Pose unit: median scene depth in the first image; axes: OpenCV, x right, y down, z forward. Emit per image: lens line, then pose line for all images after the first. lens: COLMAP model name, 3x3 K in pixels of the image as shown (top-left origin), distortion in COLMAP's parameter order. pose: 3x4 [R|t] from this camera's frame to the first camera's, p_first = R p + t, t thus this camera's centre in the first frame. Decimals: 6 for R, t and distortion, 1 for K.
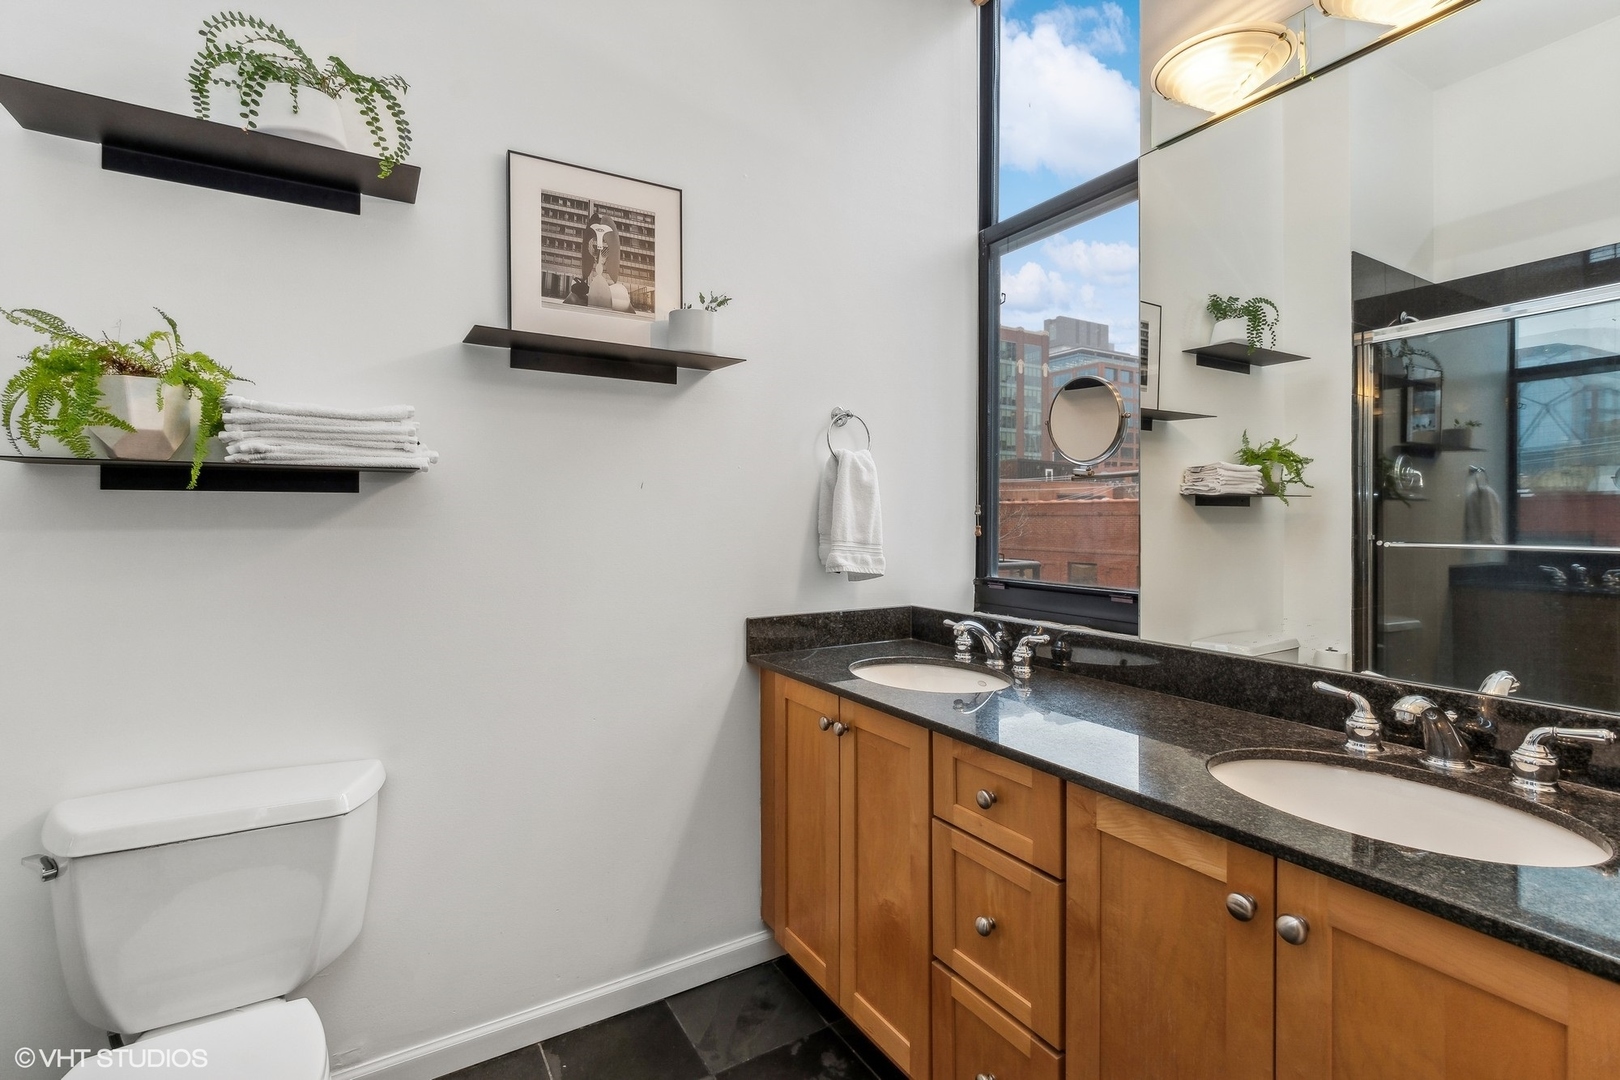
lens RADIAL K [[736.4, 0, 807.1], [0, 736.4, 523.2], [0, 0, 1]] dist [0.000122, -0.002686]
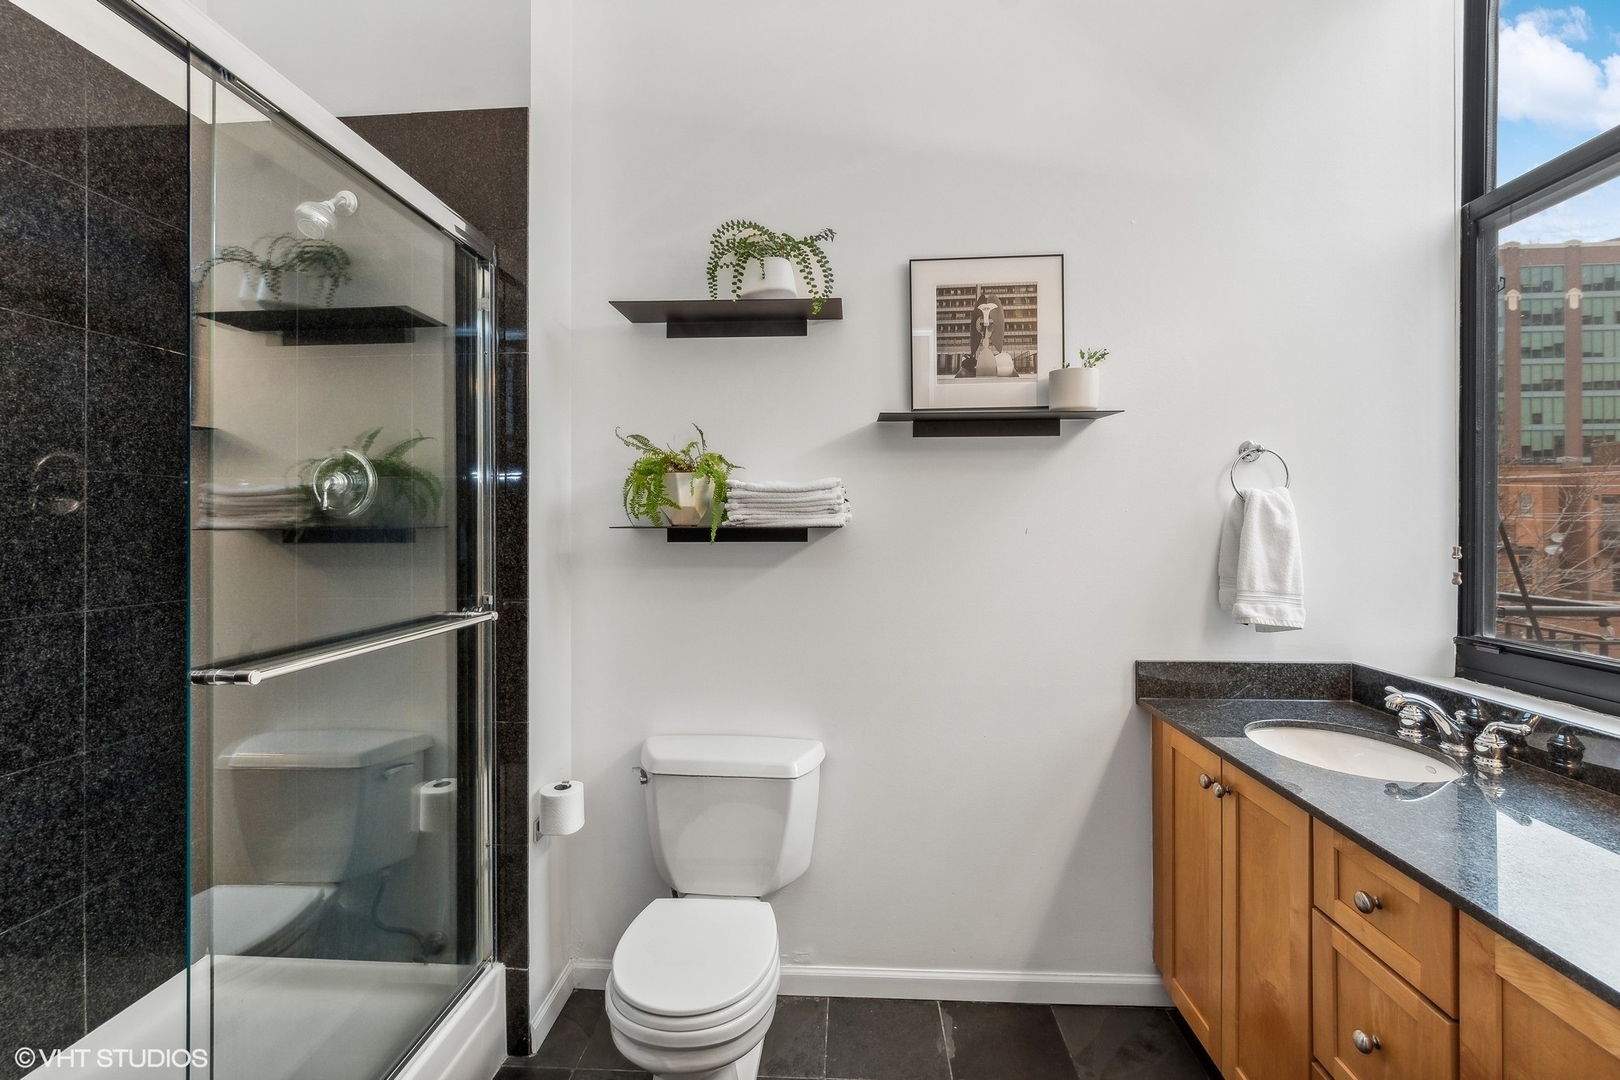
lens RADIAL K [[736.4, 0, 807.4], [0, 736.4, 534.9], [0, 0, 1]] dist [0.000122, -0.002686]
pose [[0.816660, 0.006281, -0.577085, 0.158682], [0.001879, 0.999907, 0.013542, -0.069136], [0.577116, -0.012143, 0.816572, -0.094520]]
